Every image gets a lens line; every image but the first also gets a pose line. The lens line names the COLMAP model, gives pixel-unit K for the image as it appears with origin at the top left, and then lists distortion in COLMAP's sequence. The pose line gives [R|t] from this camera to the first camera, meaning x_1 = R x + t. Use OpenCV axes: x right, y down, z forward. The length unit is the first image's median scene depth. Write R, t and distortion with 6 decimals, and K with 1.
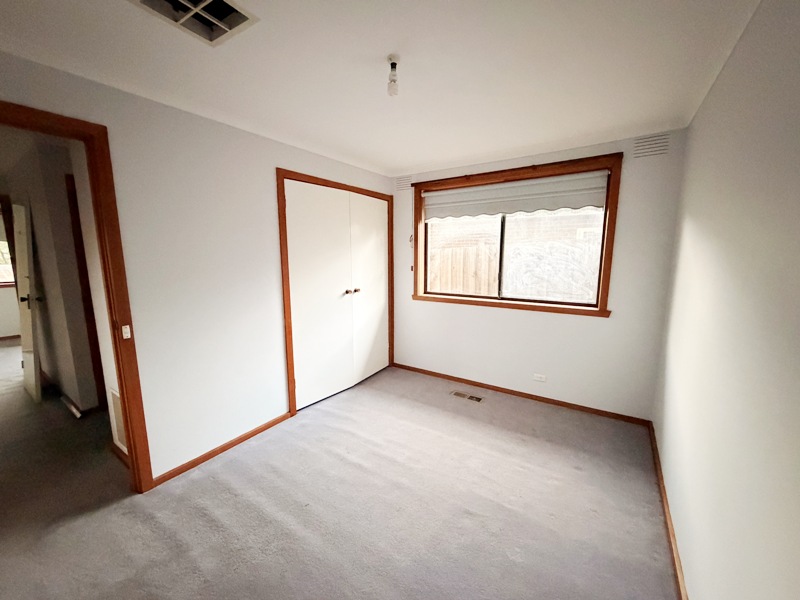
lens RADIAL K [[317.3, 0, 397.6], [0, 317.3, 303.1], [0, 0, 1]] dist [-0.001218, 0.000857]
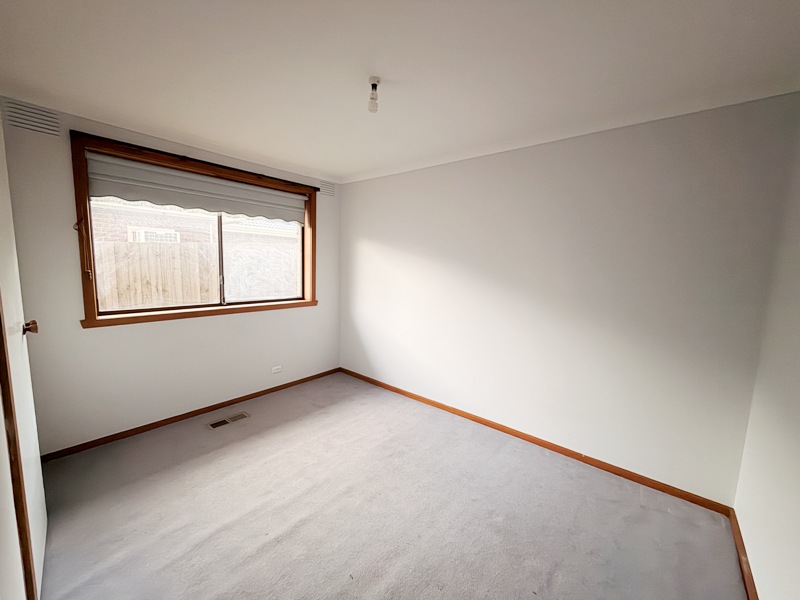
lens RADIAL K [[317.3, 0, 401.2], [0, 317.3, 301.4], [0, 0, 1]] dist [-0.001218, 0.000857]
pose [[0.101456, -0.117434, 0.987885, -0.578825], [0.119911, 0.987212, 0.105039, -0.063576], [-0.987587, 0.107802, 0.114240, 0.422869]]
